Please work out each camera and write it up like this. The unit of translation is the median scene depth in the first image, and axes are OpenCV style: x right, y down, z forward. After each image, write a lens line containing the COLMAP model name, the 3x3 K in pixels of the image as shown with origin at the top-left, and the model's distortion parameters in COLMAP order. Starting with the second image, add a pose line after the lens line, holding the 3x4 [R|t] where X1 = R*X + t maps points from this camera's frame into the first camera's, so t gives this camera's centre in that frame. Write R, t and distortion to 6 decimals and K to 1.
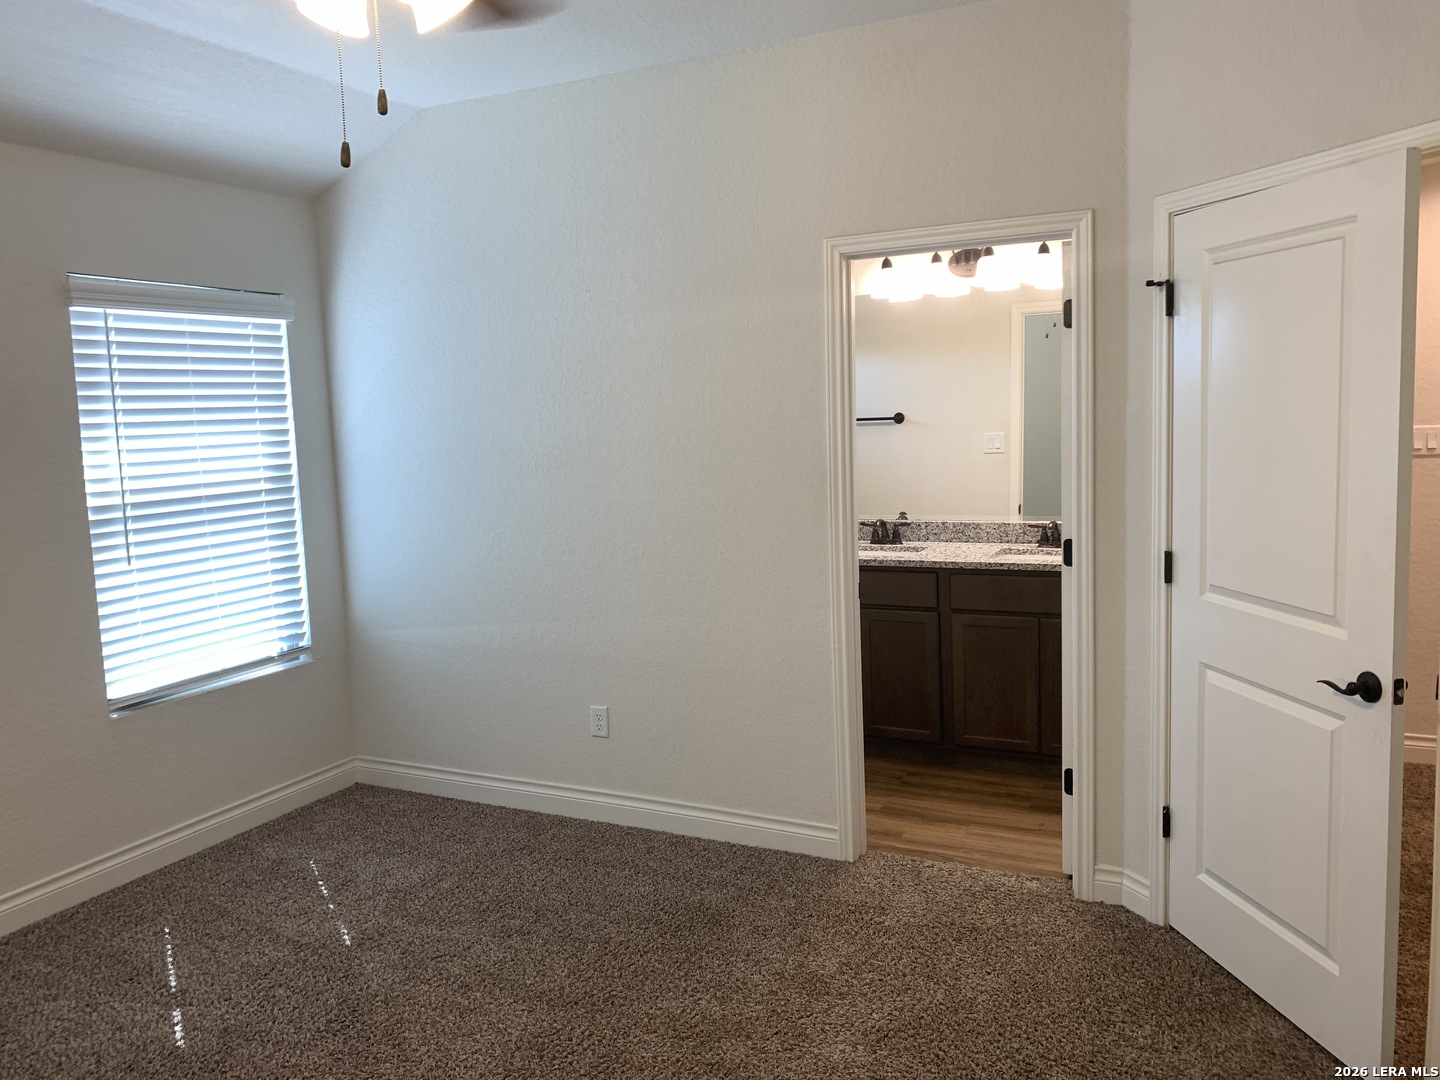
lens RADIAL K [[1096.0, 0, 704.8], [0, 1096.0, 538.3], [0, 0, 1]] dist [0.028412, -0.025215]
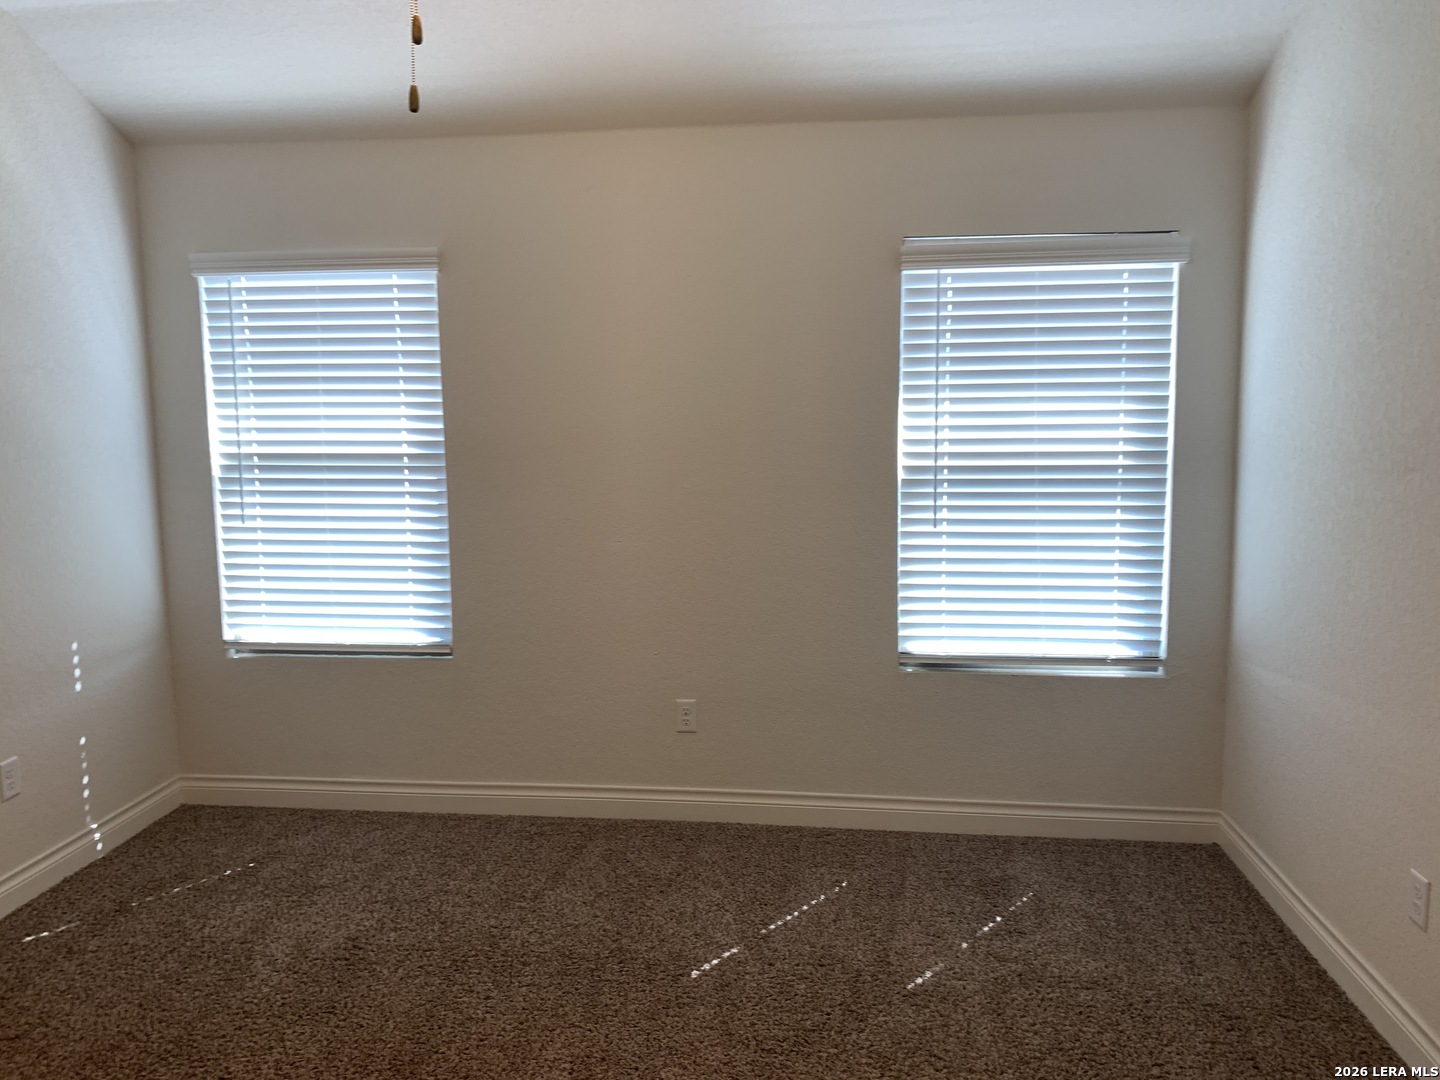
lens RADIAL K [[1096.0, 0, 704.8], [0, 1096.0, 538.3], [0, 0, 1]] dist [0.028412, -0.025215]
pose [[0.349331, 0.149958, -0.924922, 0.303795], [-0.114741, 0.986528, 0.116610, -0.054154], [0.929947, 0.065391, 0.361831, 0.413323]]
